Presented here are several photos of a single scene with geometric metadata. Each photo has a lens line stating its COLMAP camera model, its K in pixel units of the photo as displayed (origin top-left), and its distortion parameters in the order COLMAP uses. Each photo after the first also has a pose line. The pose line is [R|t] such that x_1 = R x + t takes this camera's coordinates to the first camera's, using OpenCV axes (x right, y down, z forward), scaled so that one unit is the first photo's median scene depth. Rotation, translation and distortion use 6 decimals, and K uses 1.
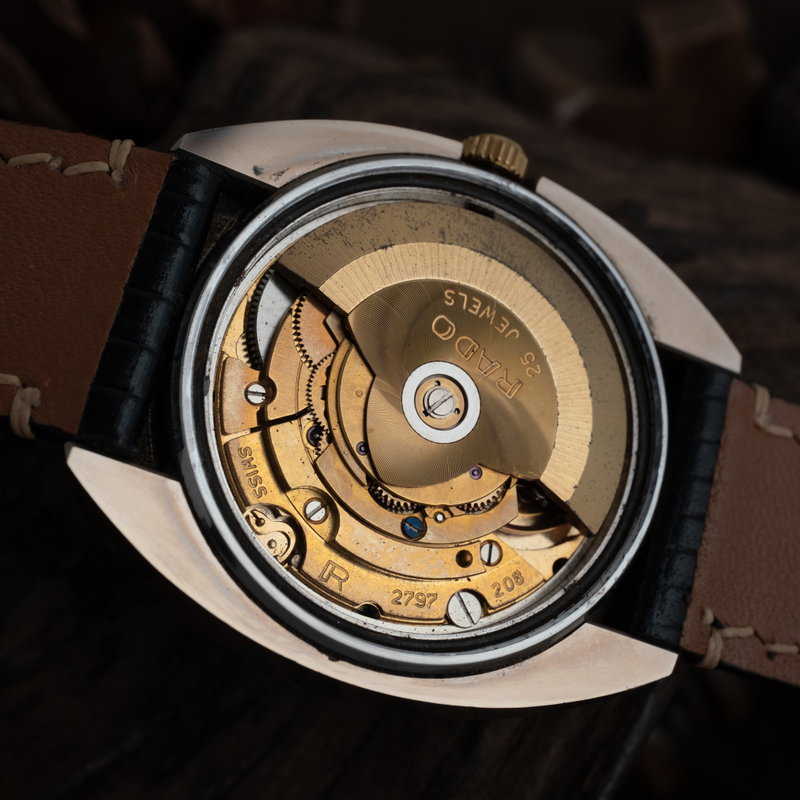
lens RADIAL K [[1437.4, 0, 400.0], [0, 1437.4, 400.0], [0, 0, 1]] dist [0.016036, 0.228288]
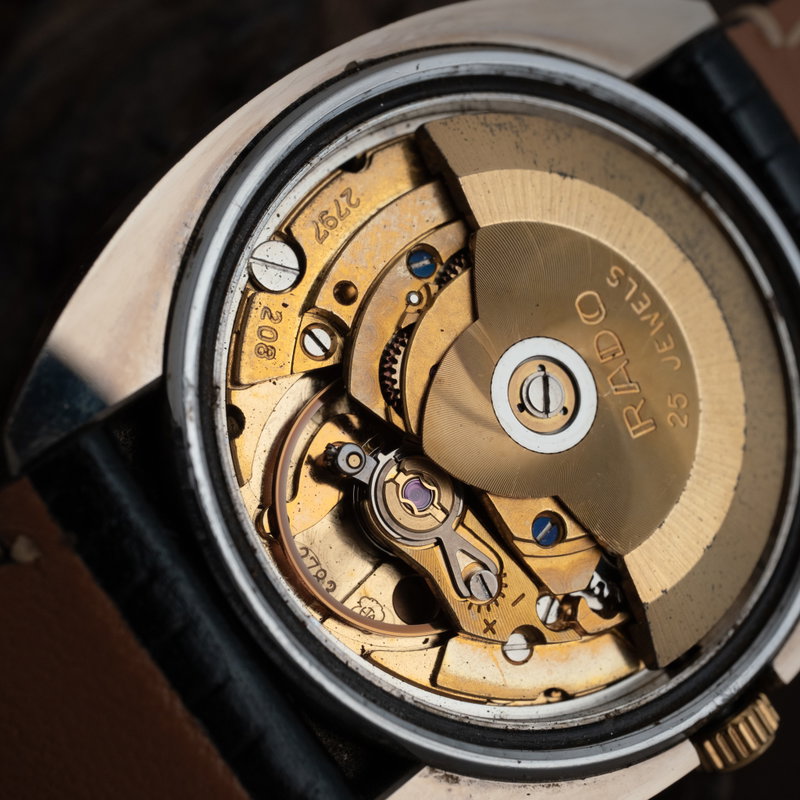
lens RADIAL K [[1437.4, 0, 400.0], [0, 1437.4, 400.0], [0, 0, 1]] dist [0.016036, 0.228288]
pose [[-0.440578, 0.659566, -0.608985, 0.496201], [-0.832132, -0.554575, 0.001379, 0.058548], [-0.336818, 0.507364, 0.793180, 0.463175]]
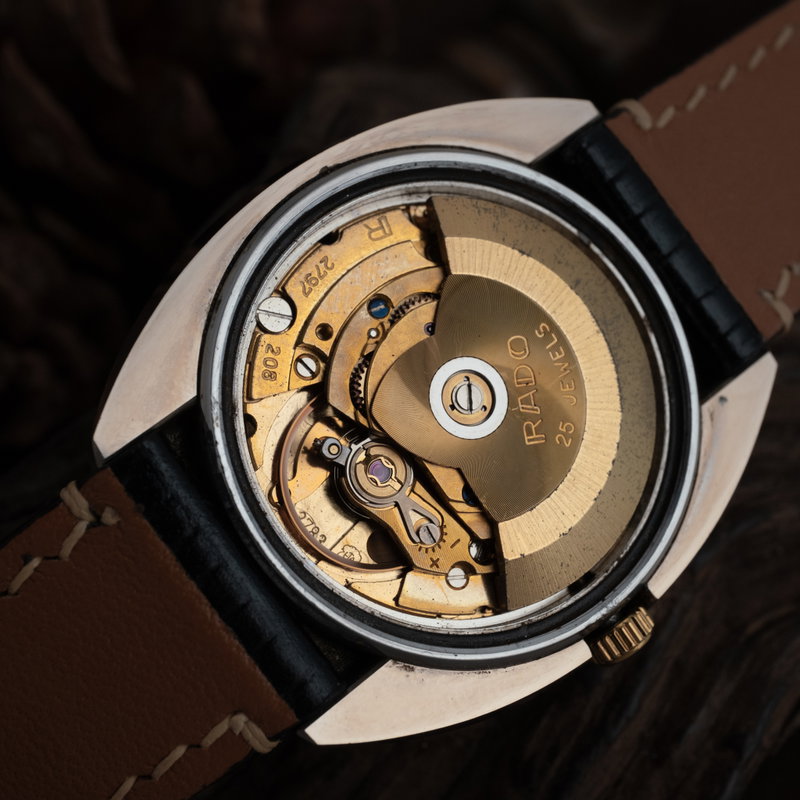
lens RADIAL K [[1437.4, 0, 400.0], [0, 1437.4, 400.0], [0, 0, 1]] dist [0.016036, 0.228288]
pose [[-0.447151, 0.680857, -0.580077, 0.633587], [-0.852271, -0.521136, 0.045295, -0.004136], [-0.271460, 0.514637, 0.813301, 0.200577]]
